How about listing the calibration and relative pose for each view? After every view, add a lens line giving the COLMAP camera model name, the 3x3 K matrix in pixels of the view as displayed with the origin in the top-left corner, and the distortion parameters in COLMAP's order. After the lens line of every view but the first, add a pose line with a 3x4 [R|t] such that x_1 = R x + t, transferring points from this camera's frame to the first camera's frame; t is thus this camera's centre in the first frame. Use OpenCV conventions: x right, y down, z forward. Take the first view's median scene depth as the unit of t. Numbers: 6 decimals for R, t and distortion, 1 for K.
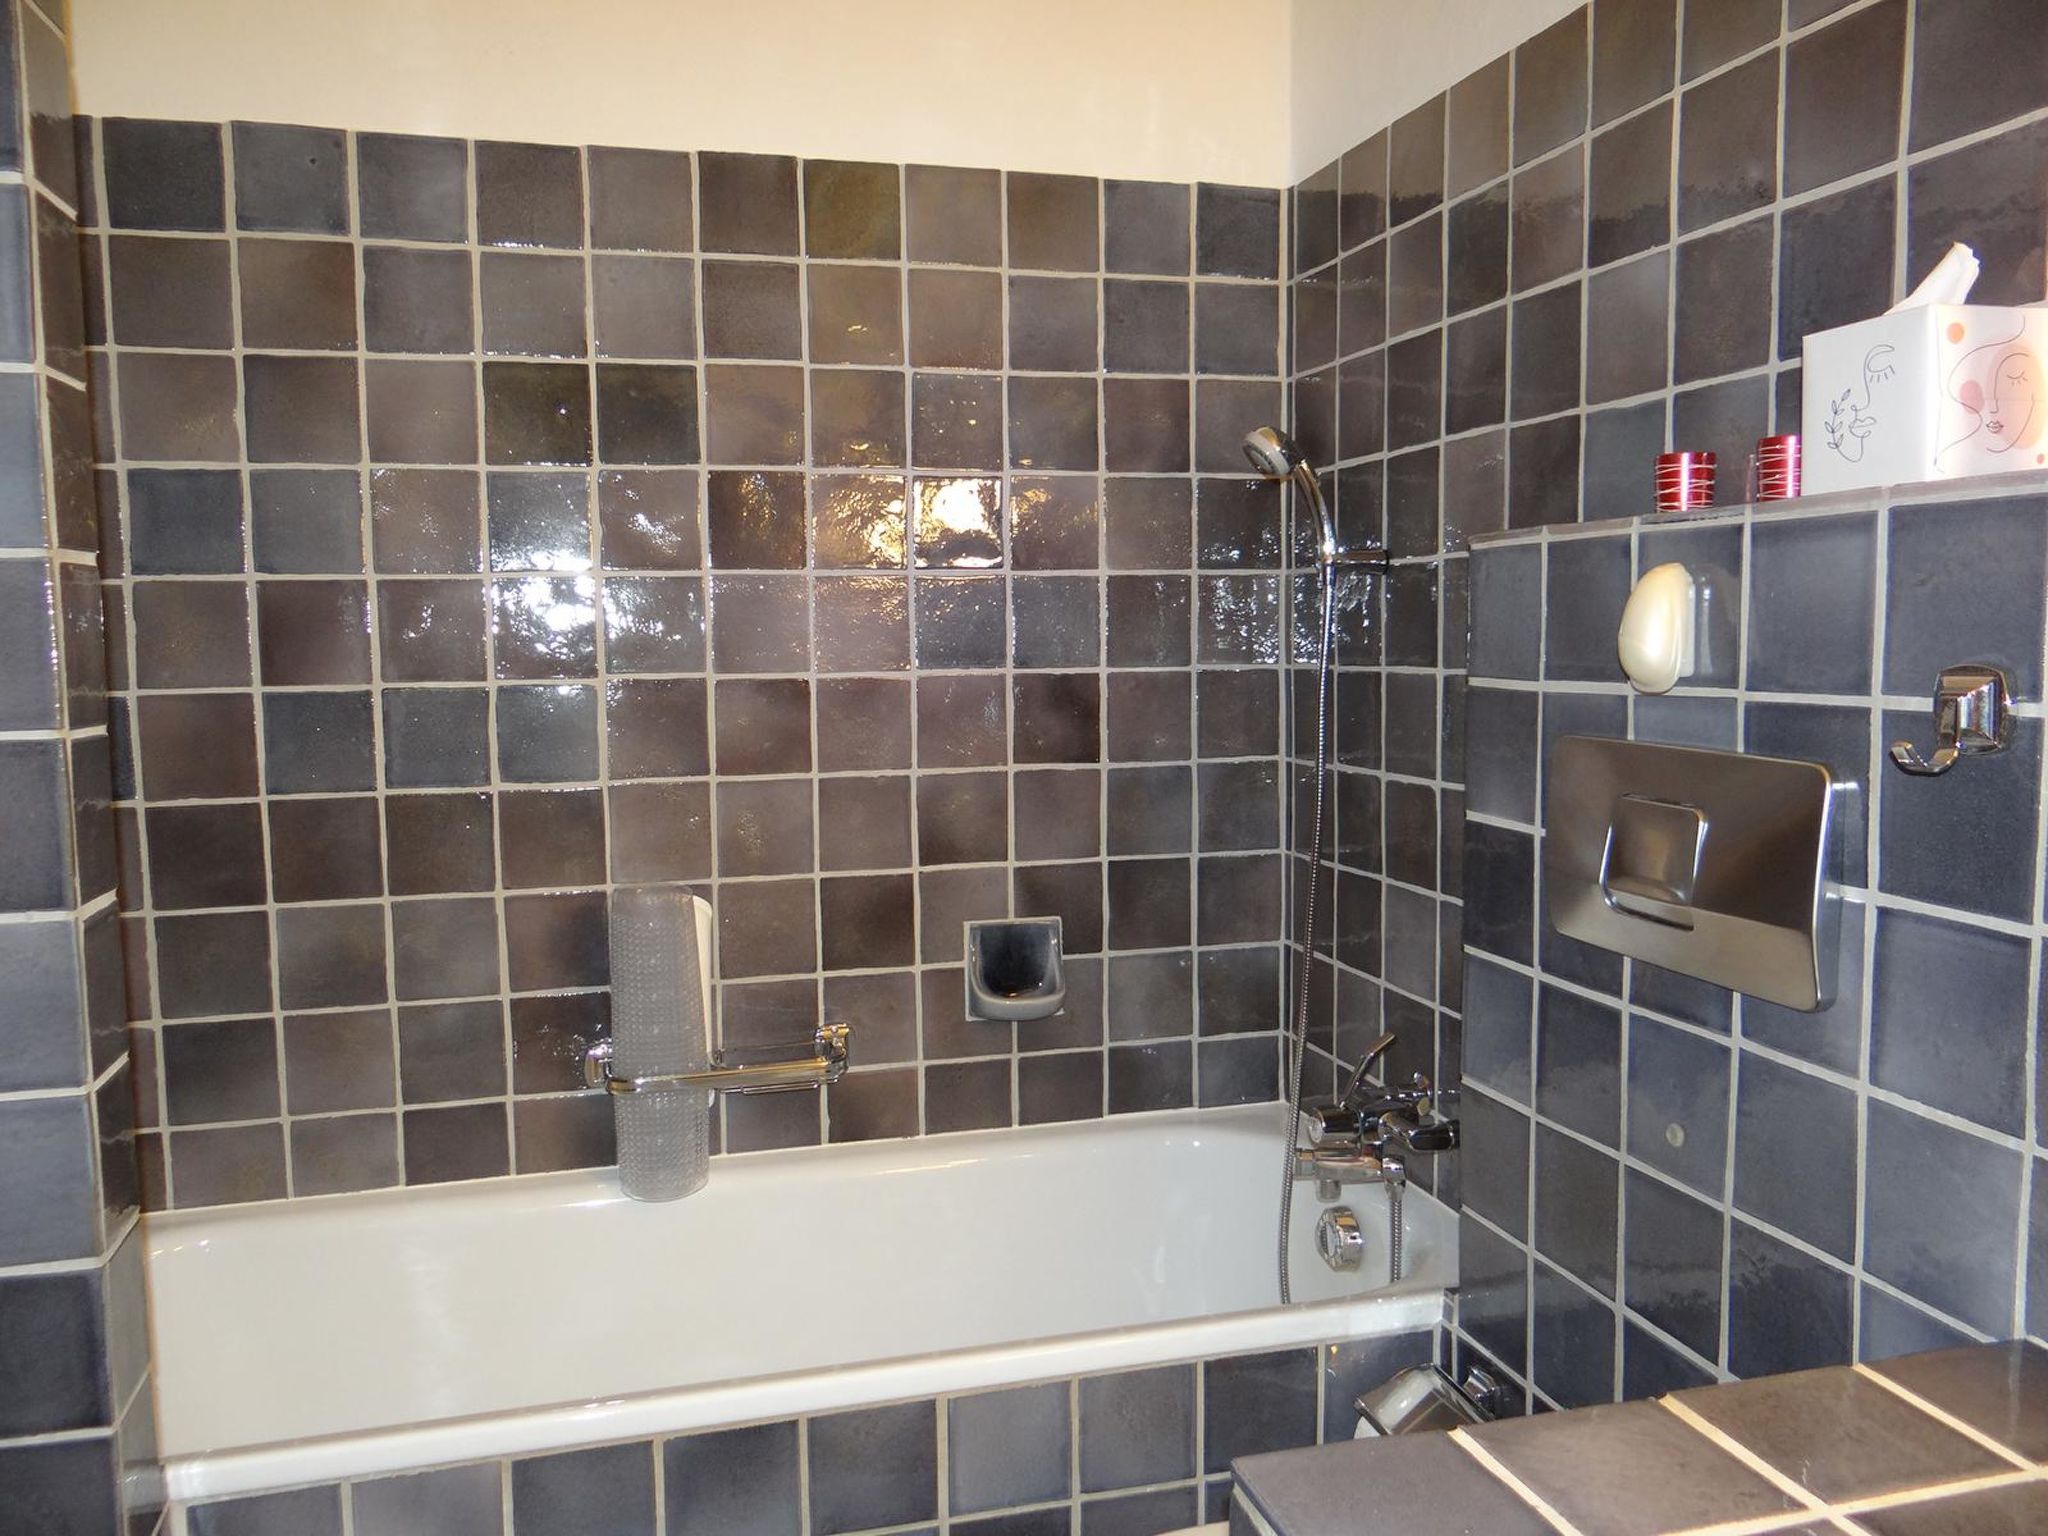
lens RADIAL K [[1629.6, 0, 1023.3], [0, 1629.6, 761.5], [0, 0, 1]] dist [0.029871, -0.013165]
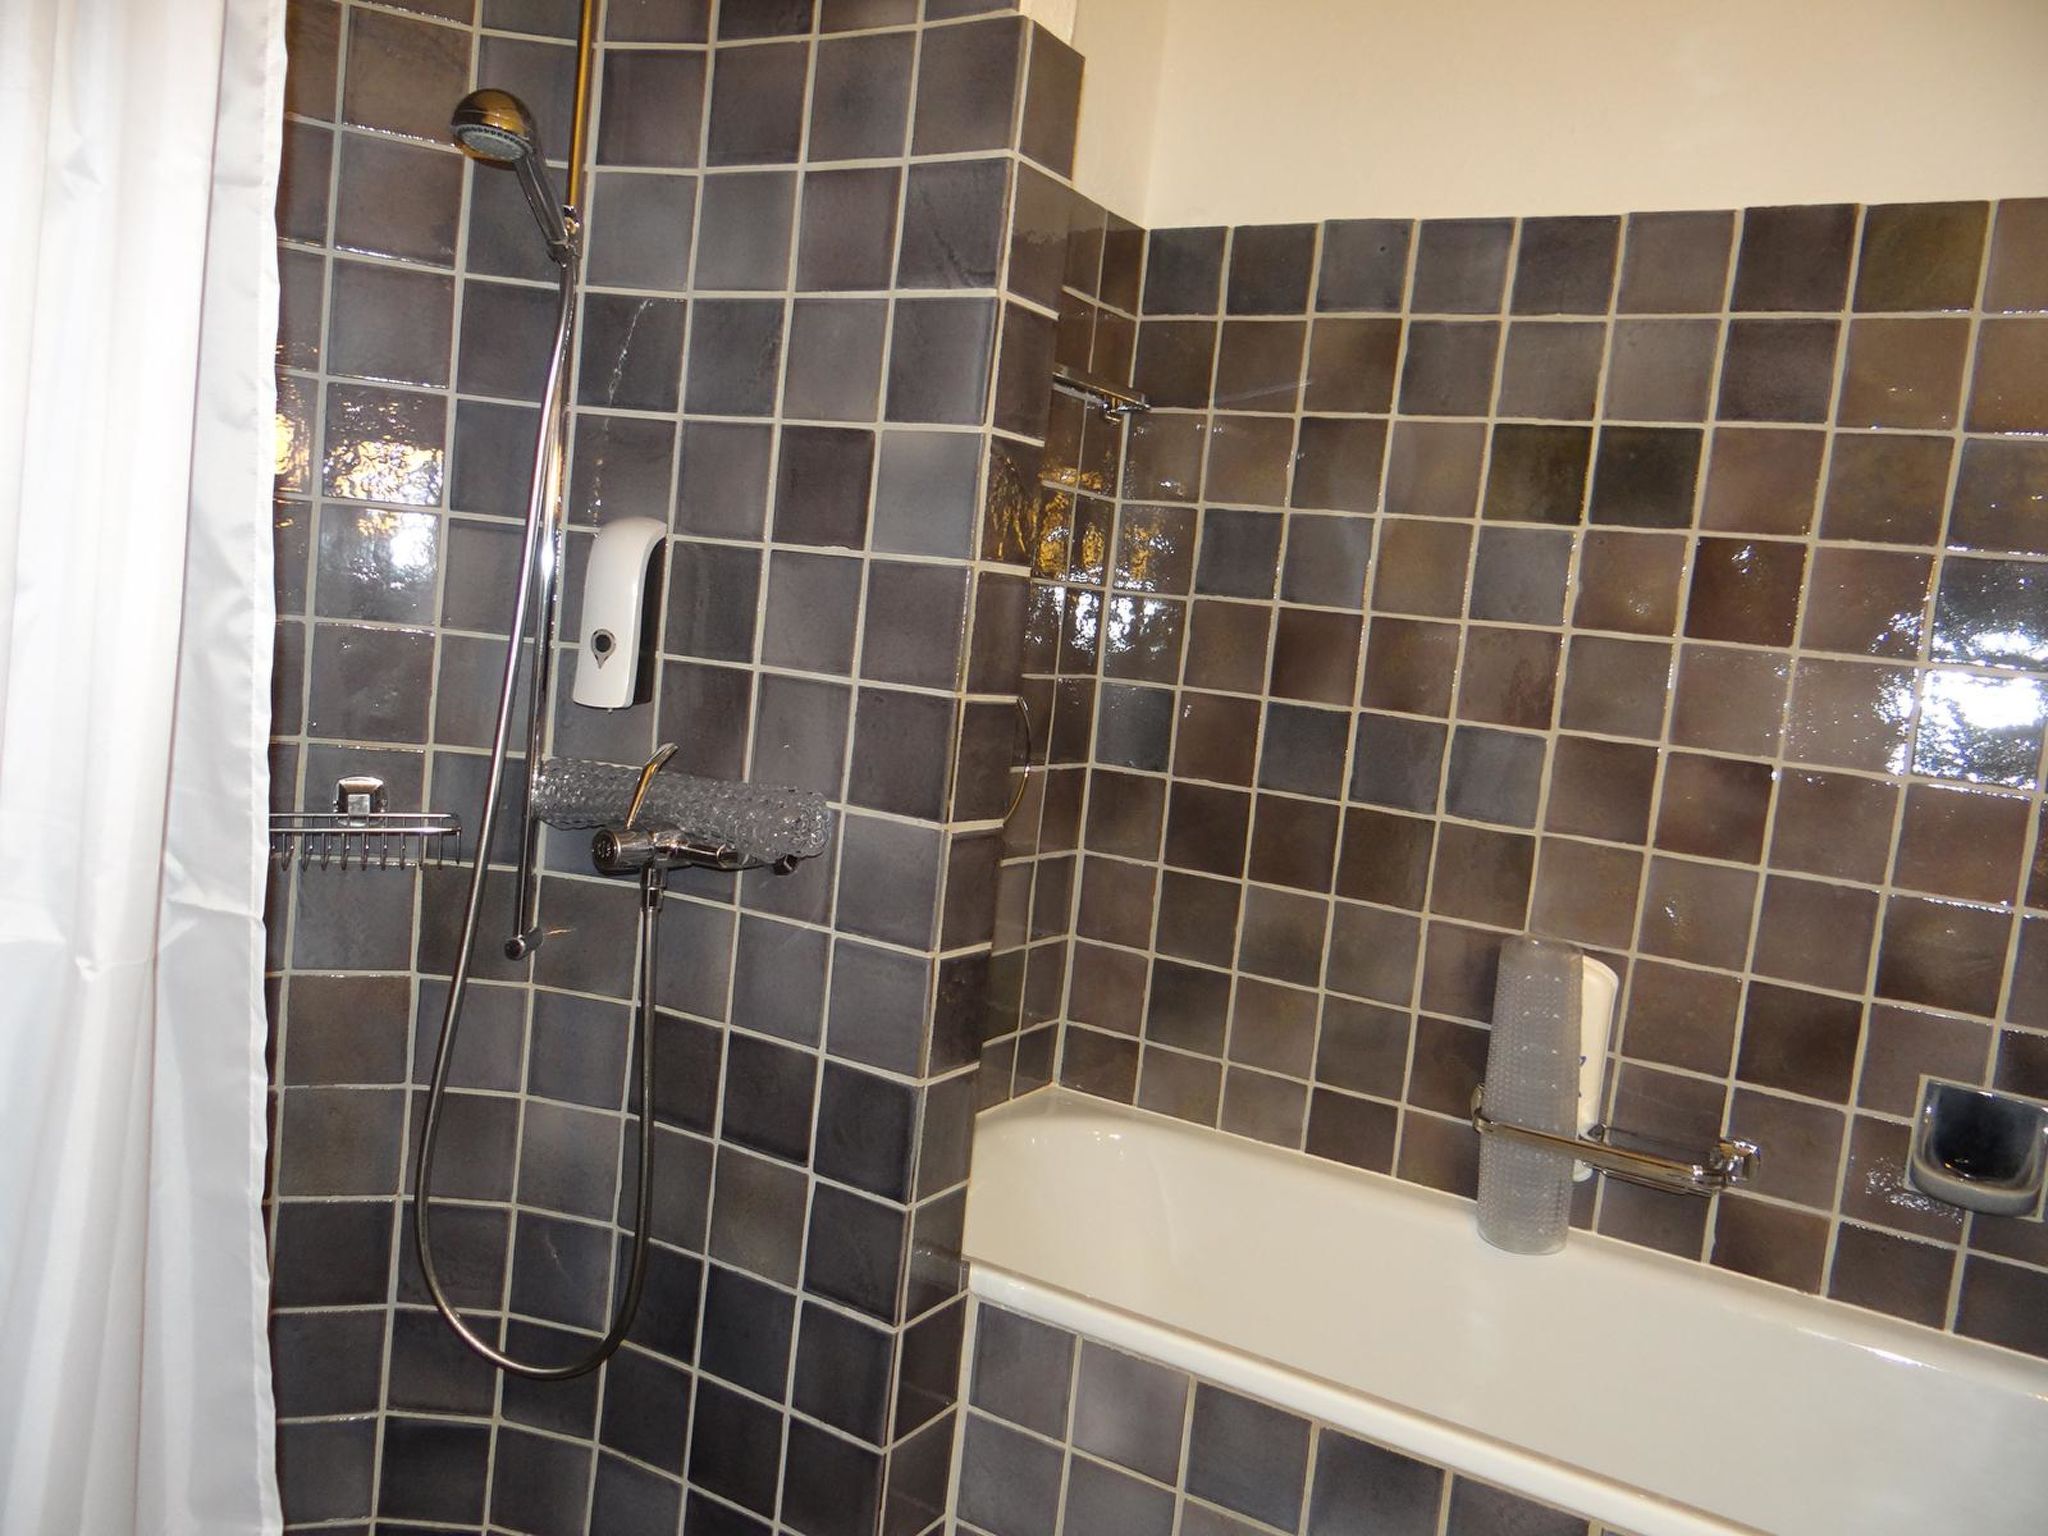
lens RADIAL K [[1629.6, 0, 1024.2], [0, 1629.6, 766.4], [0, 0, 1]] dist [0.029871, -0.013165]
pose [[0.699689, 0.158187, -0.696715, 0.227413], [-0.178783, 0.982921, 0.043624, -0.015227], [0.691717, 0.094038, 0.716020, 0.042361]]
